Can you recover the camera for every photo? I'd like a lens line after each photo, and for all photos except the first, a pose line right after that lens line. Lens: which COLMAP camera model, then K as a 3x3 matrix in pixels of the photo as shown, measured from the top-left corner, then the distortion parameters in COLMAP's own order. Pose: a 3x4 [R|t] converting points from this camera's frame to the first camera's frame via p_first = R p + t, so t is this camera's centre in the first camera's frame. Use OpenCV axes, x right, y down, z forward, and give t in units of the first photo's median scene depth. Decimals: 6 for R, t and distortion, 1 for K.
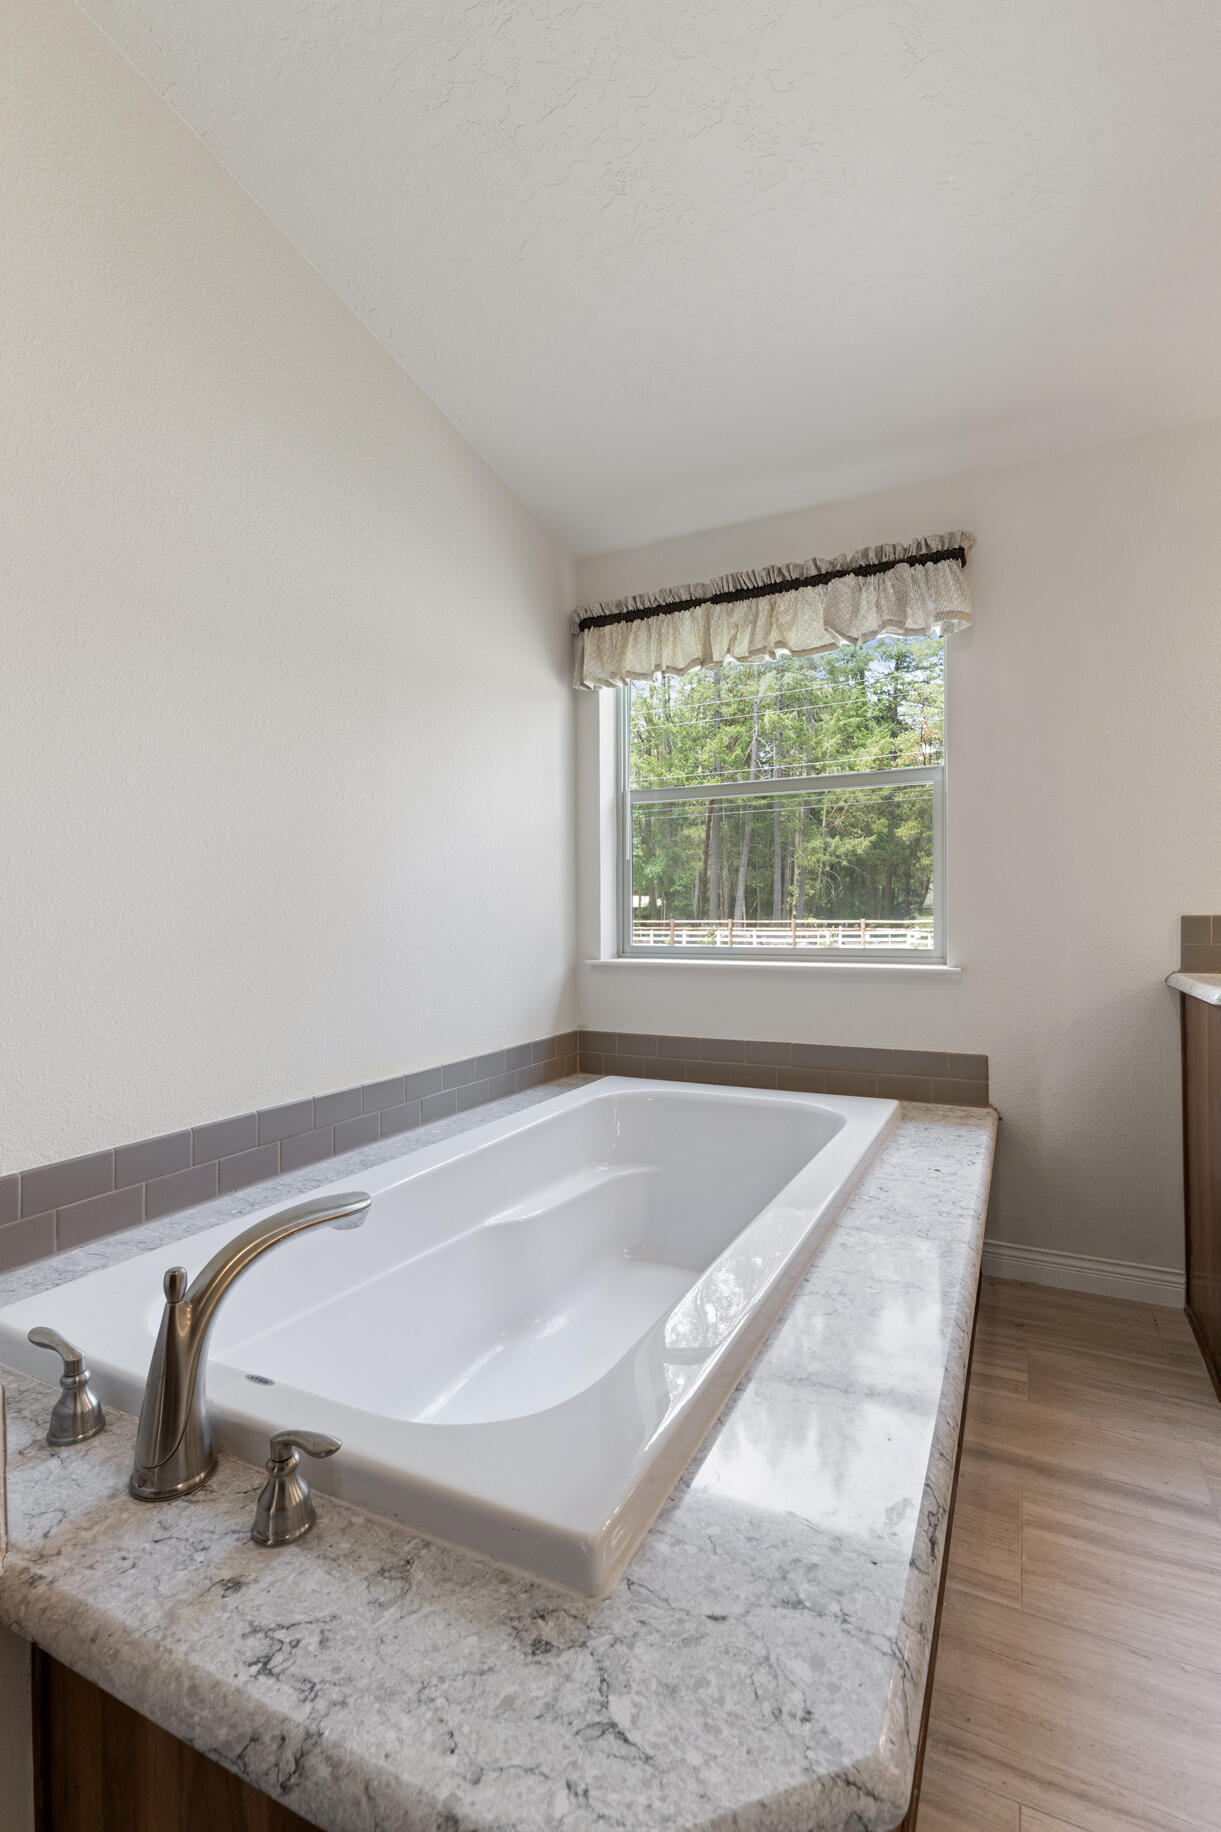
lens RADIAL K [[855.2, 0, 601.7], [0, 855.2, 911.7], [0, 0, 1]] dist [0.001008, 0.000058]
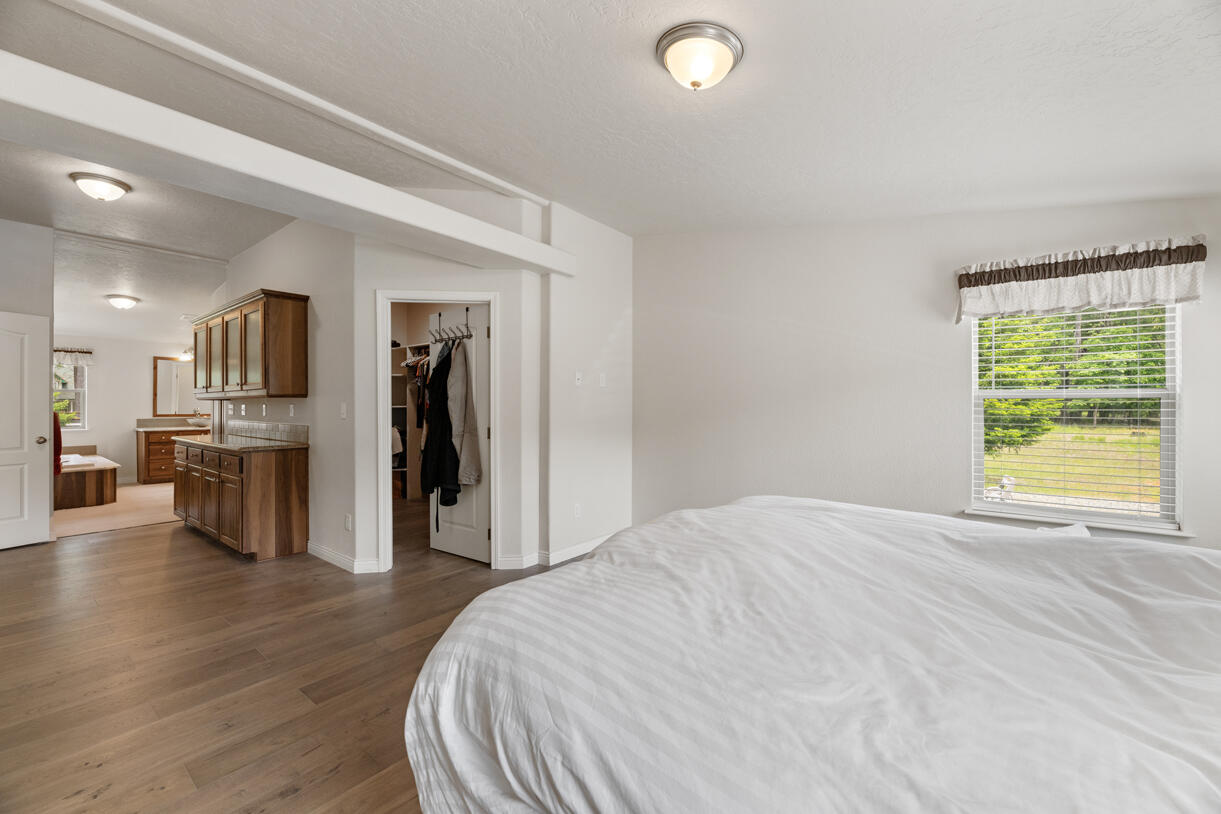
lens RADIAL K [[496.3, 0, 605.3], [0, 496.3, 406.4], [0, 0, 1]] dist [-0.000314, -0.000850]
pose [[0.210148, 0.010124, 0.977617, -2.050242], [-0.007270, 0.999935, -0.008792, -0.083196], [-0.977643, -0.005259, 0.210208, -2.969723]]
